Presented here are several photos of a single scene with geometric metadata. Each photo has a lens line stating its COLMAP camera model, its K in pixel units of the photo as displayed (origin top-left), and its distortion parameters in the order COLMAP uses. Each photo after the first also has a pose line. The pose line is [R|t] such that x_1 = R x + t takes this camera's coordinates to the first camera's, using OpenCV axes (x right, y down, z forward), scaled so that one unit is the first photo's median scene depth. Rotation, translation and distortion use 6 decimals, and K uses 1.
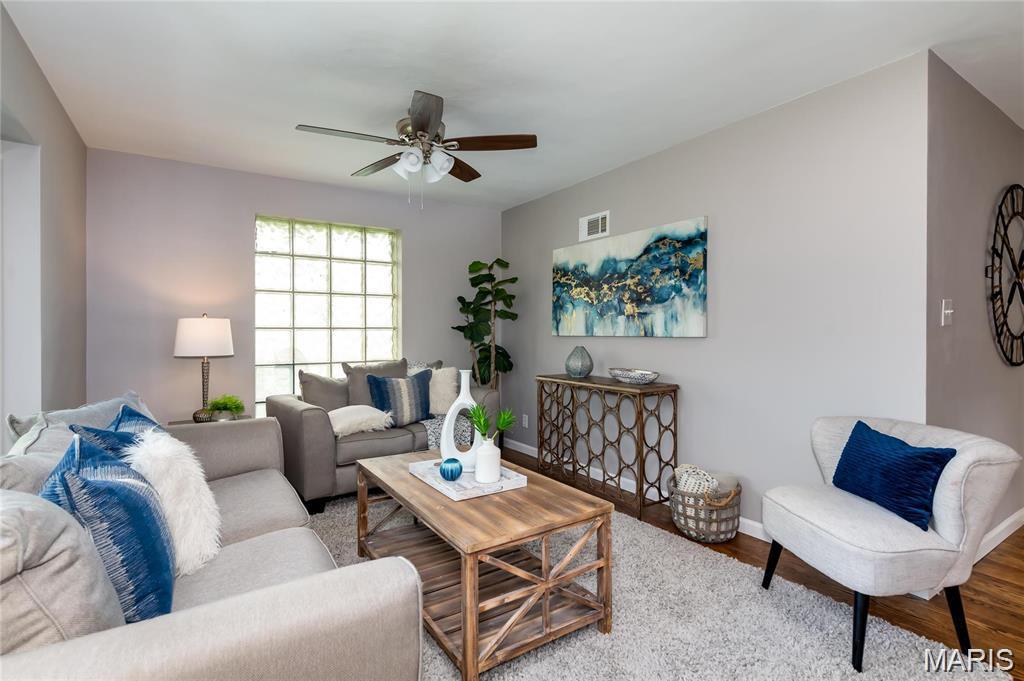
lens RADIAL K [[480.3, 0, 512.0], [0, 480.3, 340.5], [0, 0, 1]] dist [0.001462, 0.000011]
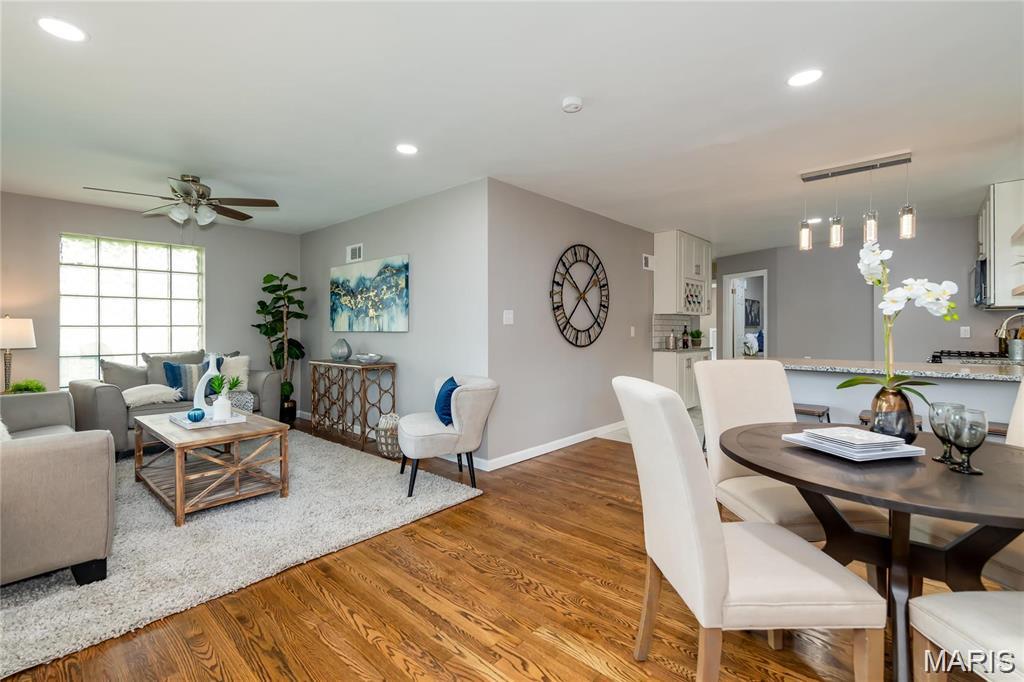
lens RADIAL K [[450.7, 0, 510.6], [0, 450.7, 333.4], [0, 0, 1]] dist [-0.001461, -0.000966]
pose [[0.966290, -0.005610, 0.257396, 0.297704], [0.007356, 0.999956, -0.005821, 0.008294], [-0.257352, 0.007518, 0.966289, -0.425690]]
